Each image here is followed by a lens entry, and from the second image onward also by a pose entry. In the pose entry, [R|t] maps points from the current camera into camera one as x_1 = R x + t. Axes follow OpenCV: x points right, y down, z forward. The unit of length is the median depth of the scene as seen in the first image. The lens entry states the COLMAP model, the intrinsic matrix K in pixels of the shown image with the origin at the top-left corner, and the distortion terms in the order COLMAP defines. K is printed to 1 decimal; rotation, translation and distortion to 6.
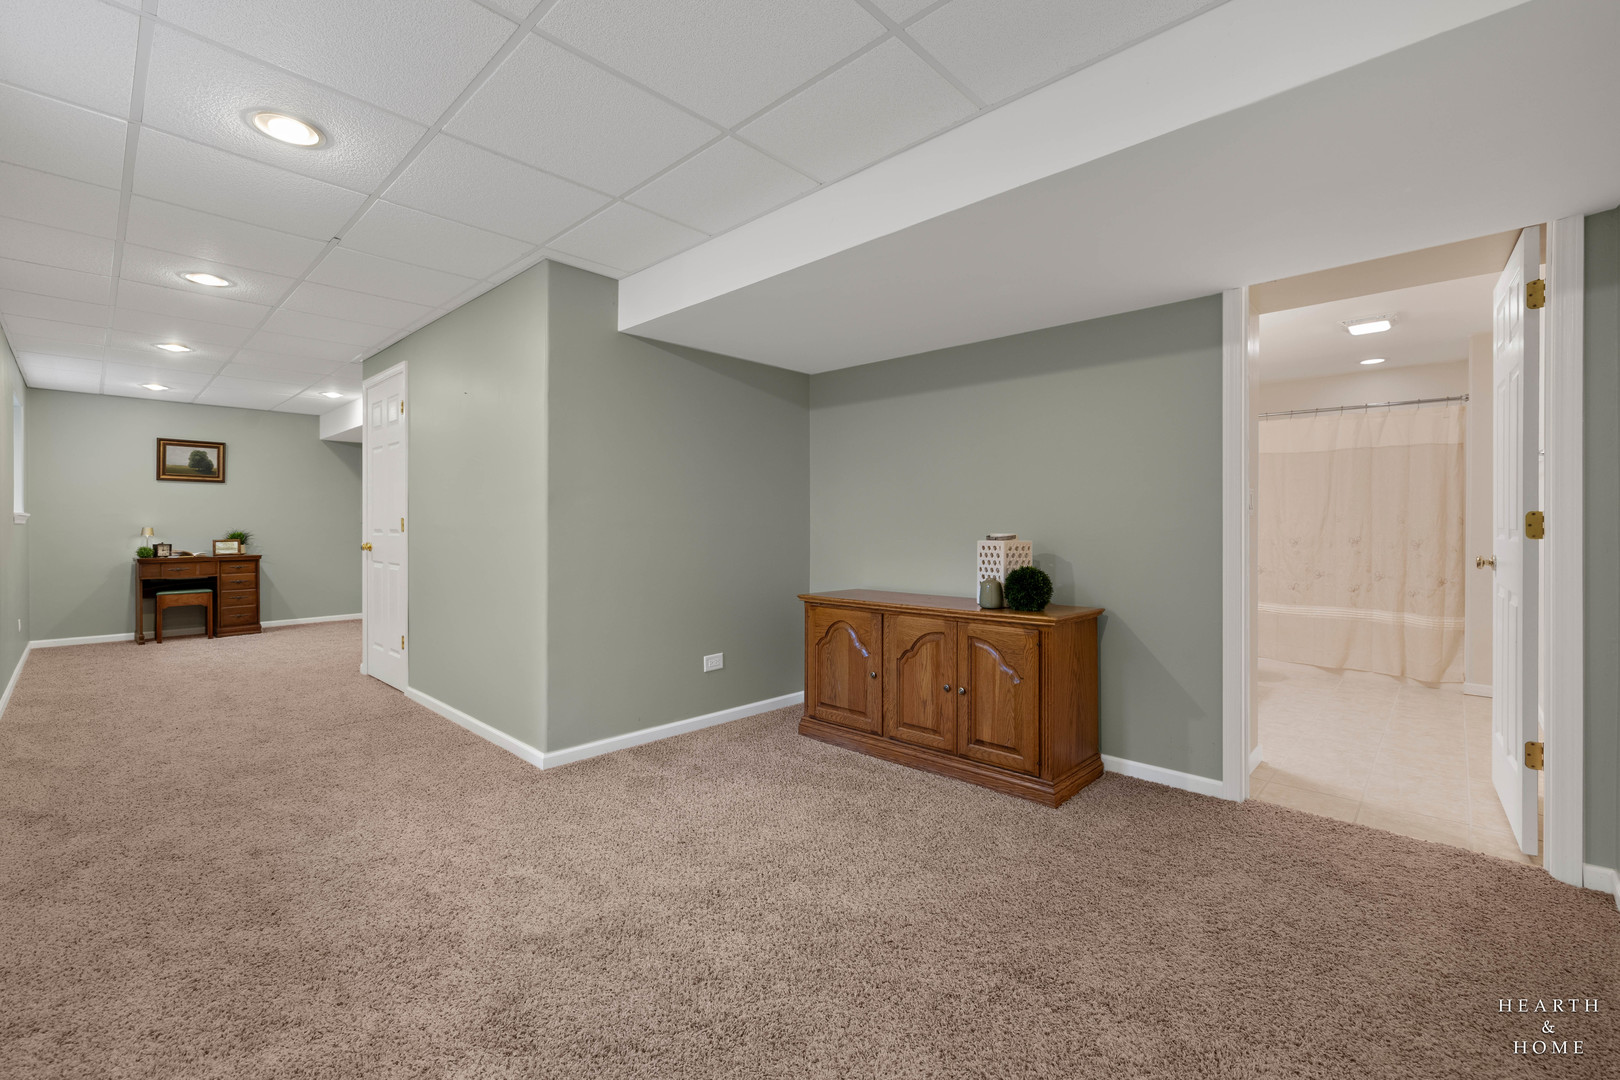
lens RADIAL K [[695.4, 0, 798.6], [0, 695.4, 529.6], [0, 0, 1]] dist [0.003083, -0.000029]
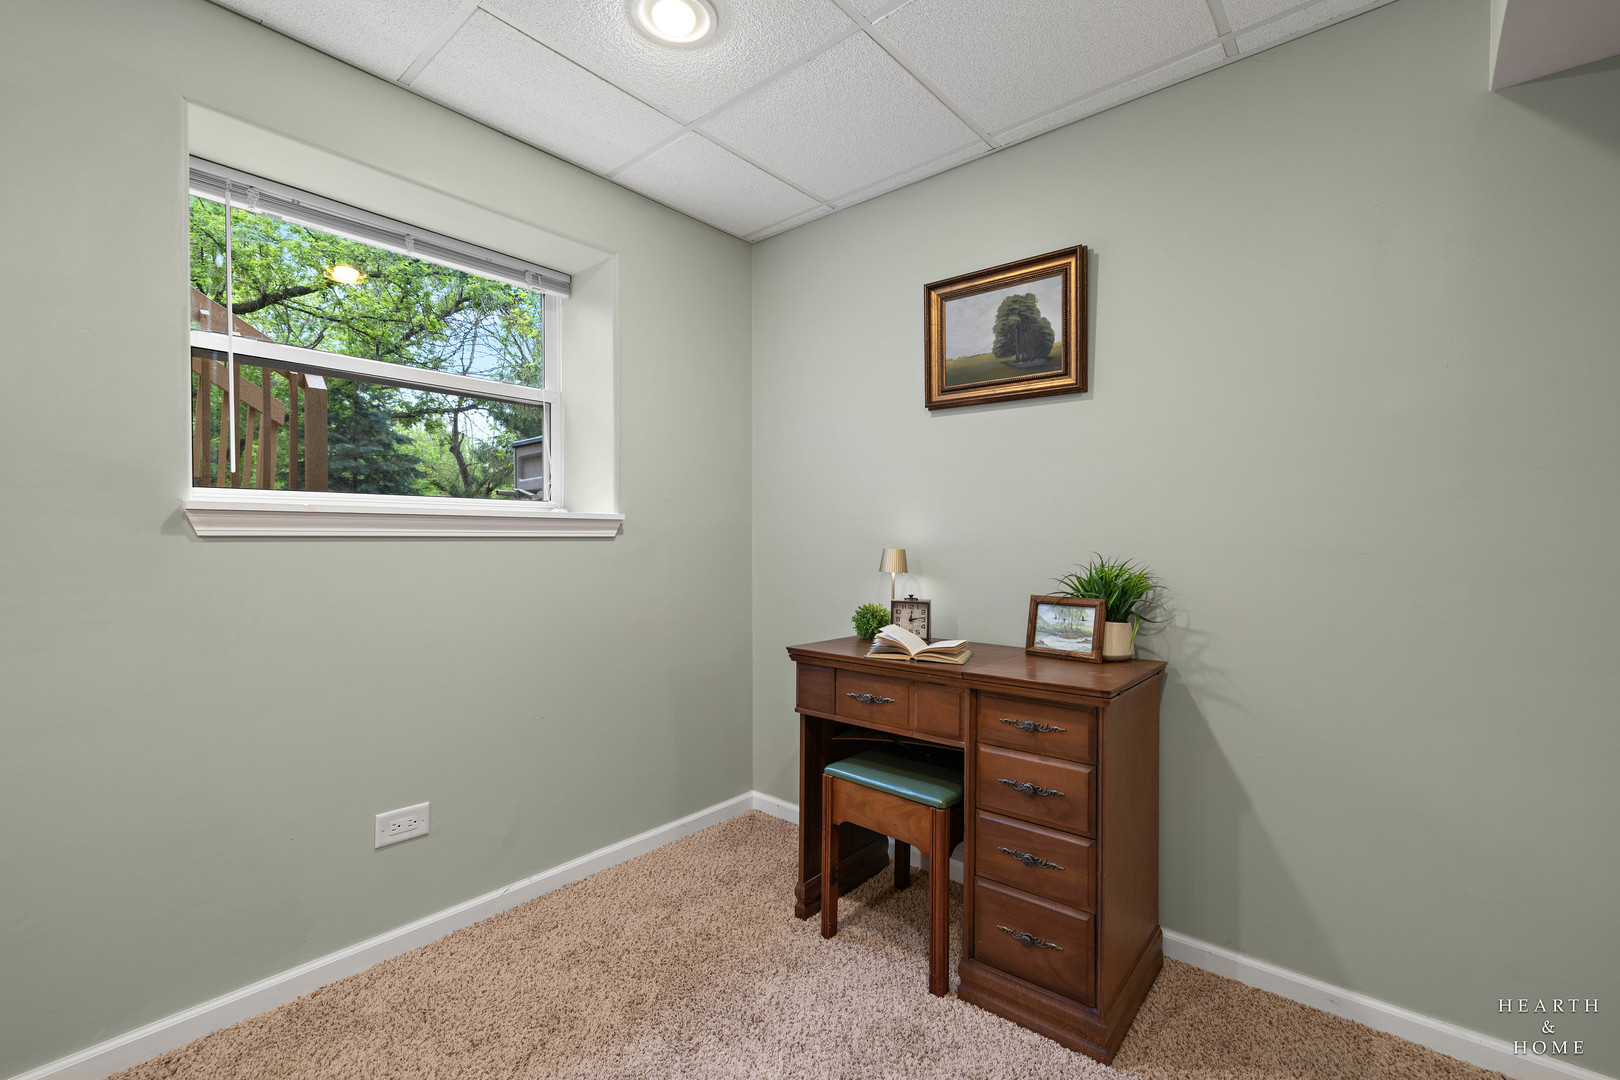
lens RADIAL K [[695.4, 0, 807.7], [0, 695.4, 545.1], [0, 0, 1]] dist [0.003083, -0.000029]
pose [[0.055733, 0.012186, -0.998371, -0.522107], [-0.011004, 0.999872, 0.011590, -0.007715], [0.998385, 0.010340, 0.055860, 0.826317]]
